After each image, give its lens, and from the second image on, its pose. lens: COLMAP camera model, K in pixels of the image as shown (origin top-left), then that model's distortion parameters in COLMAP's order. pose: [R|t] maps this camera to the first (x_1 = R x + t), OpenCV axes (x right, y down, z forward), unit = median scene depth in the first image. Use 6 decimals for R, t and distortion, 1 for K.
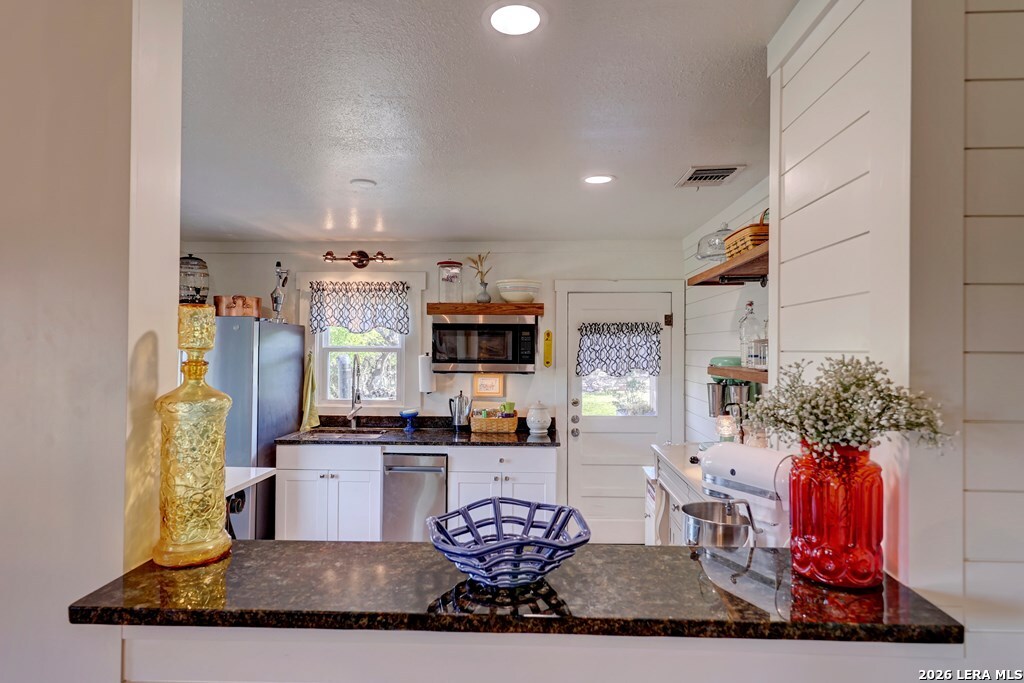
lens RADIAL K [[661.2, 0, 512.0], [0, 661.2, 341.5], [0, 0, 1]] dist [0.012498, 0.000564]
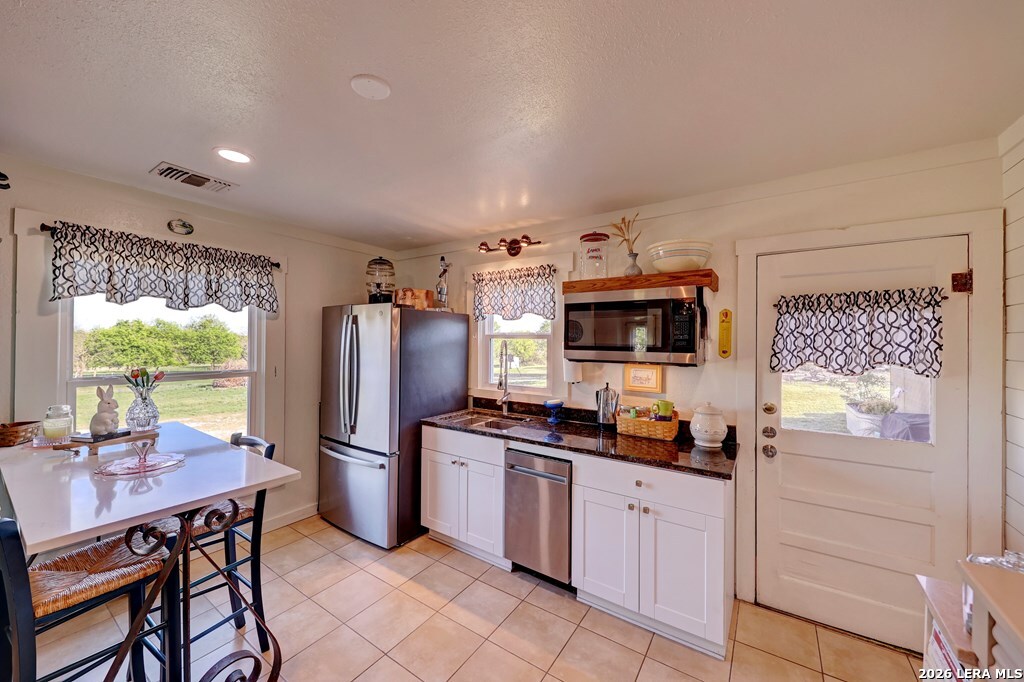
lens RADIAL K [[379.0, 0, 512.0], [0, 379.0, 341.0], [0, 0, 1]] dist [0.012940, -0.007963]
pose [[0.846558, 0.000878, -0.532295, 0.079986], [0.000057, 0.999998, 0.001740, 0.018875], [0.532296, -0.001504, 0.846557, 0.508927]]
